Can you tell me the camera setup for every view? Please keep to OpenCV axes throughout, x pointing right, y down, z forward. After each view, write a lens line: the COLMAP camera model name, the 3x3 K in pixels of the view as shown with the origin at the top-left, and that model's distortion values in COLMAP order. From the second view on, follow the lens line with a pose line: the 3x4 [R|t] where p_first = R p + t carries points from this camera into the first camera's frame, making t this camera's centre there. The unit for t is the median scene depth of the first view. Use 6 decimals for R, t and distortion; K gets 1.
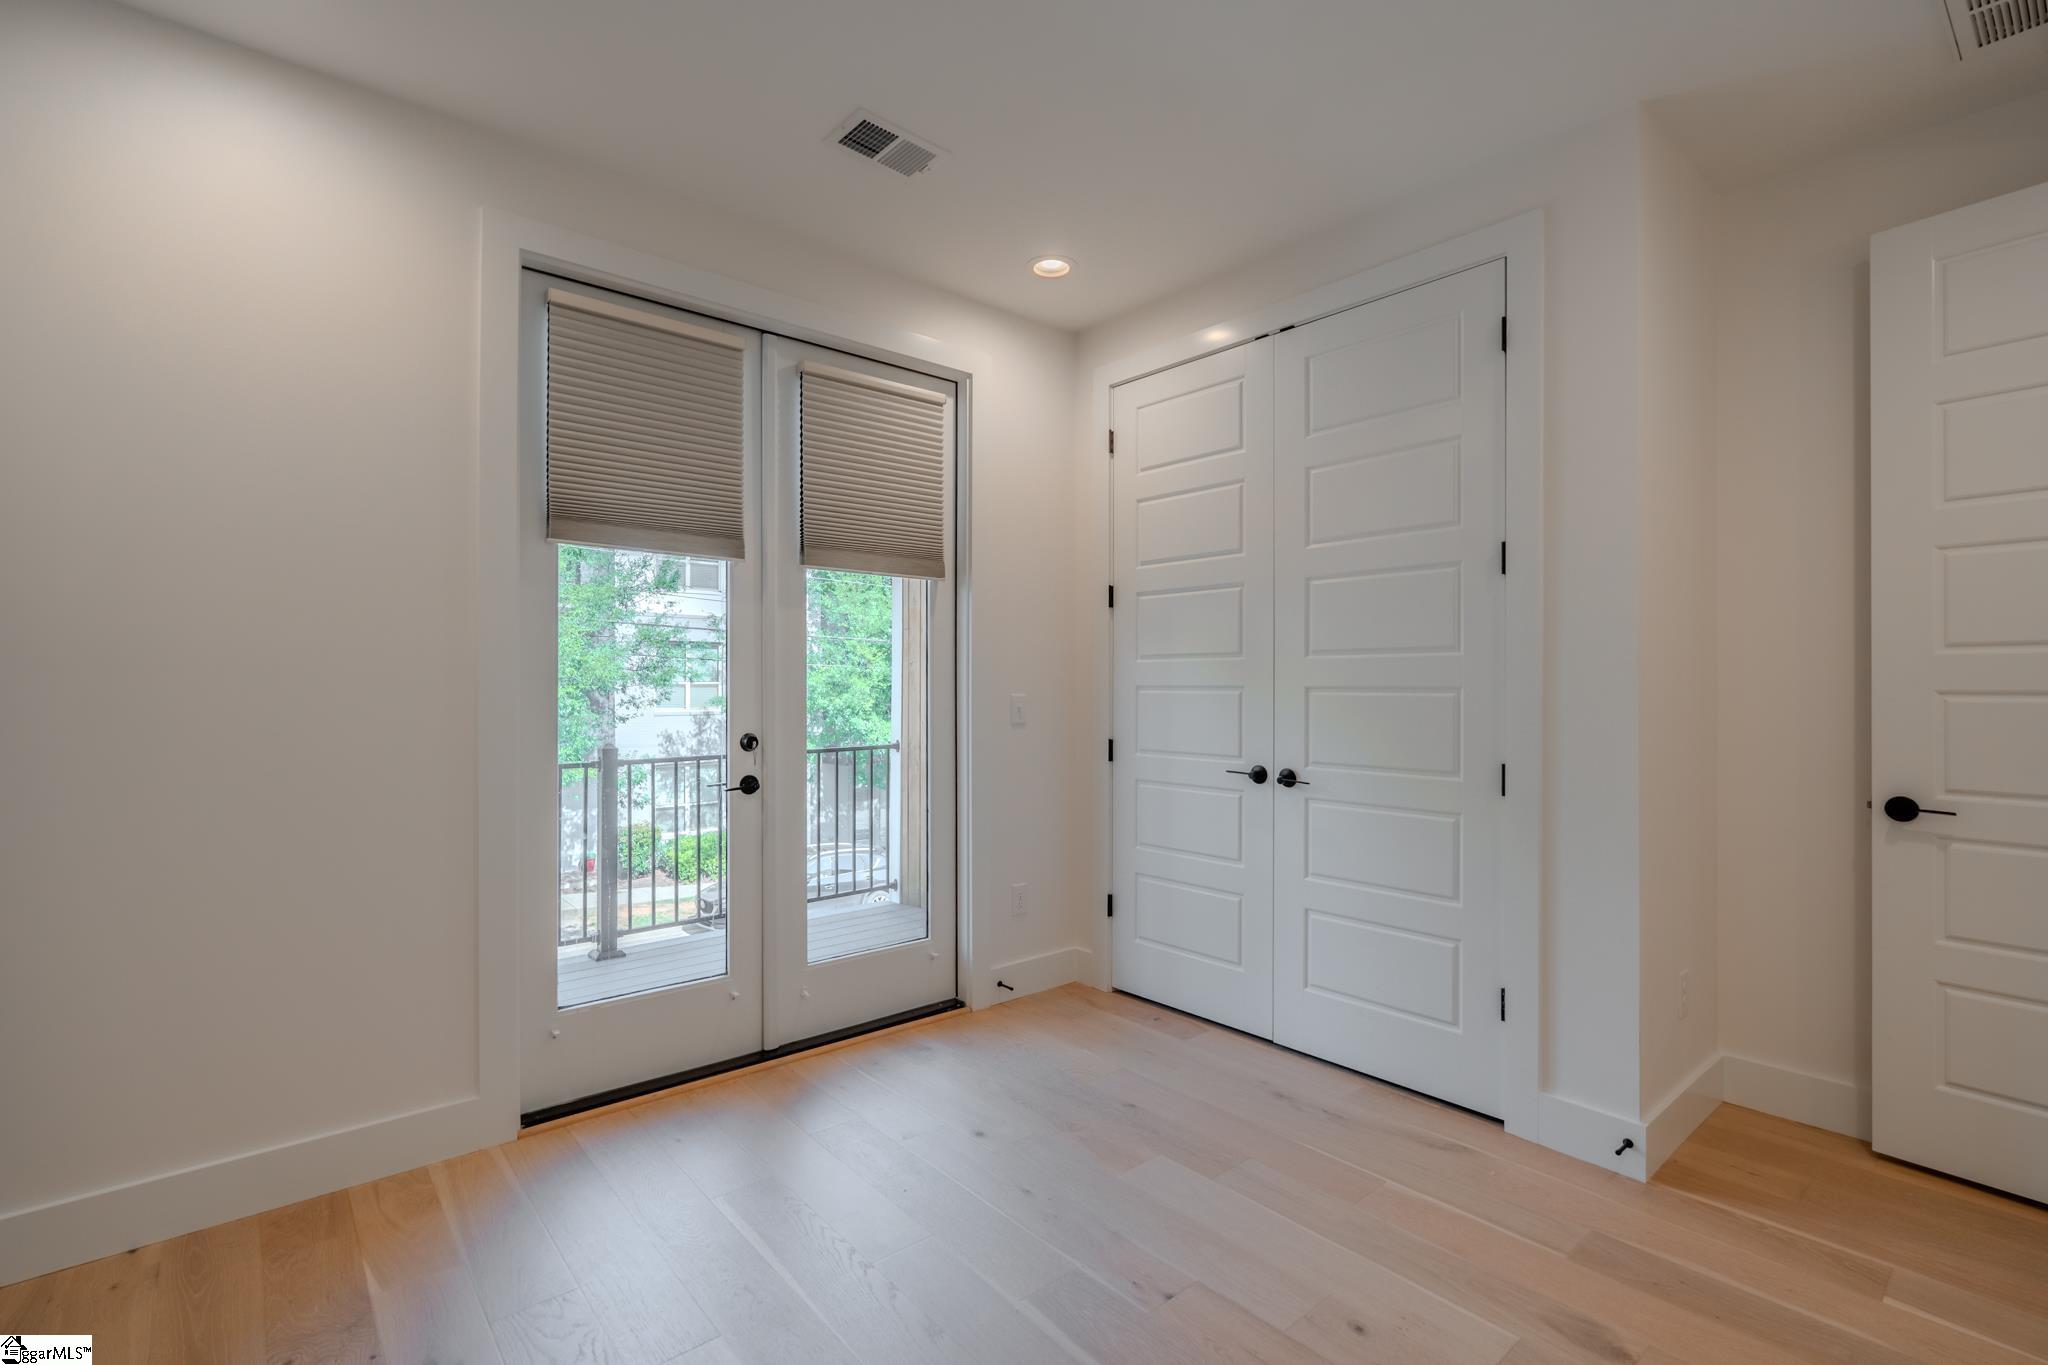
lens RADIAL K [[938.3, 0, 1044.3], [0, 938.3, 682.3], [0, 0, 1]] dist [-0.004611, 0.000174]
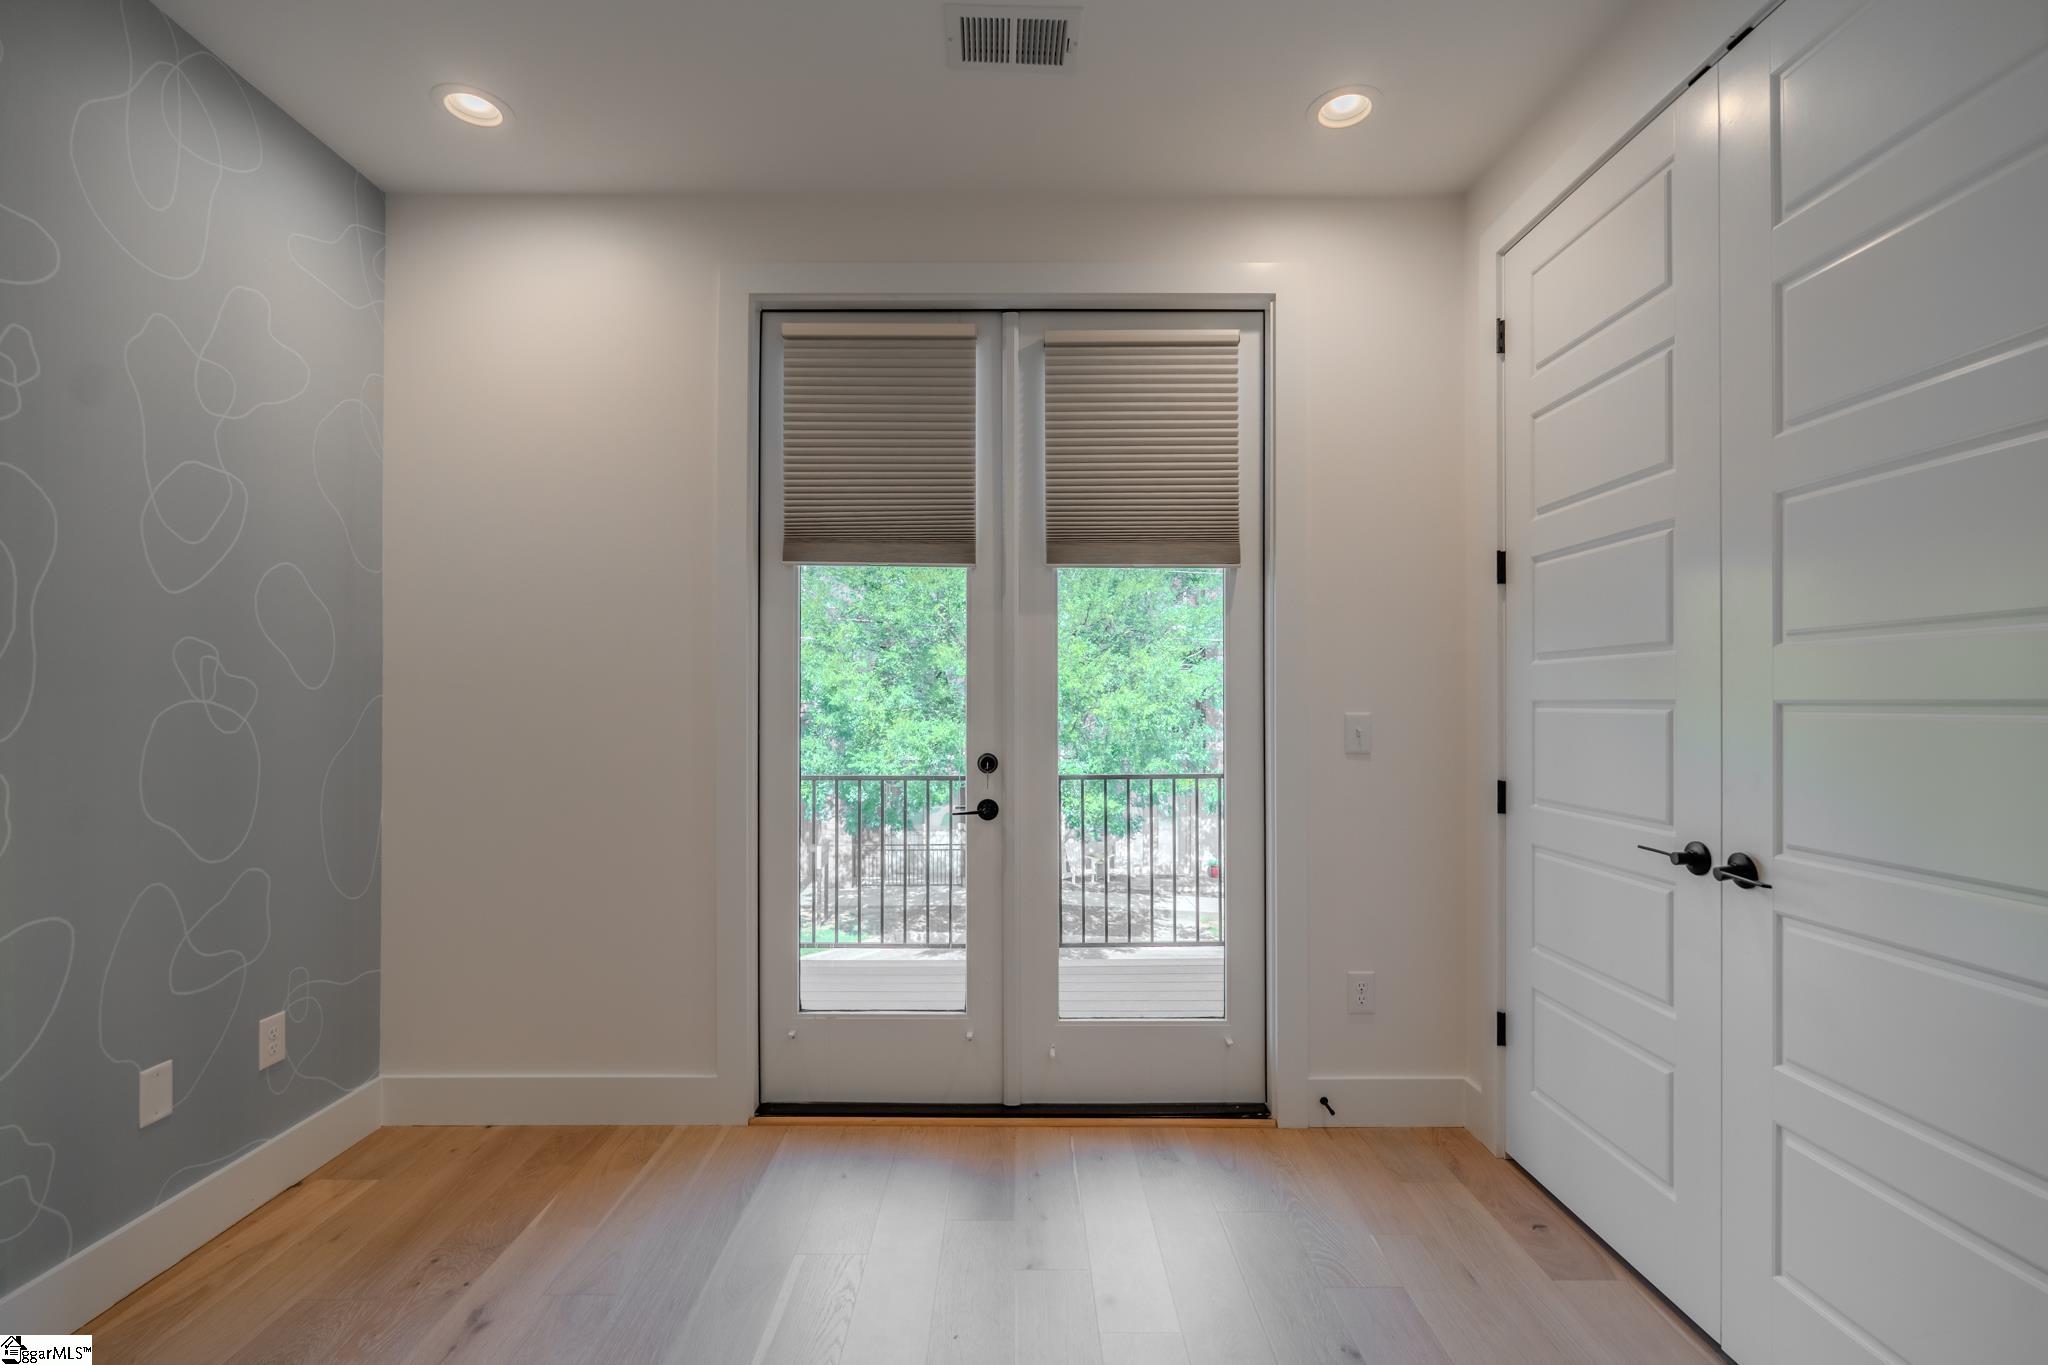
lens RADIAL K [[938.3, 0, 1027.6], [0, 938.3, 698.4], [0, 0, 1]] dist [-0.004611, 0.000174]
pose [[0.746835, -0.004150, -0.664997, 0.302297], [0.003706, 0.999991, -0.002079, 0.002474], [0.664999, -0.000912, 0.746843, 0.318220]]
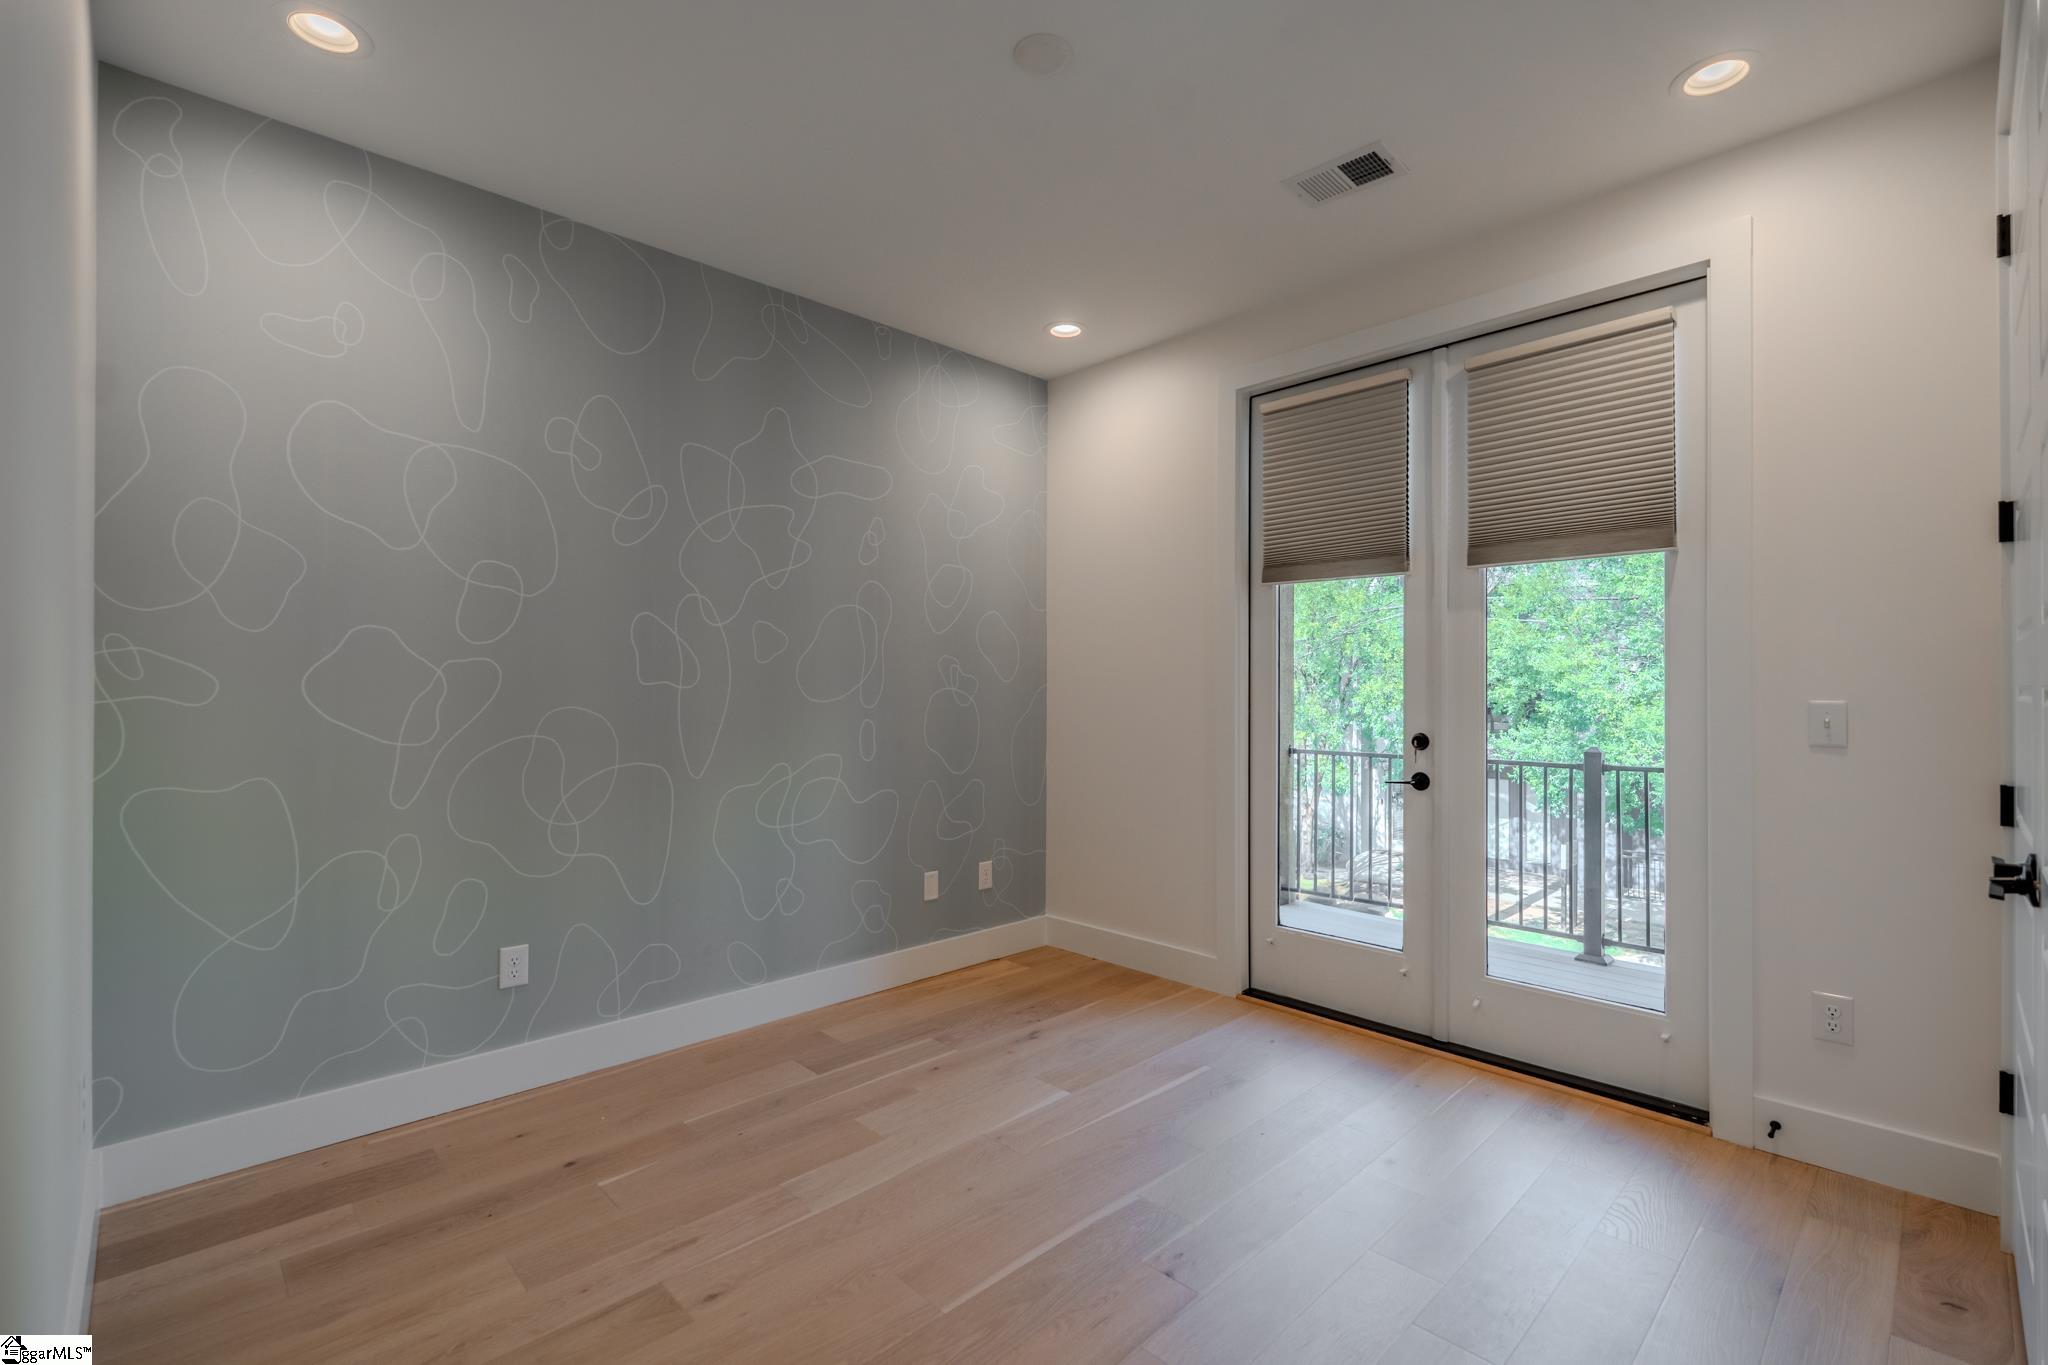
lens RADIAL K [[938.3, 0, 991.6], [0, 938.3, 685.2], [0, 0, 1]] dist [-0.004611, 0.000174]
pose [[-0.000237, -0.005421, -0.999985, 0.700266], [0.004540, 0.999975, -0.005422, 0.003155], [0.999990, -0.004541, -0.000213, 0.478435]]
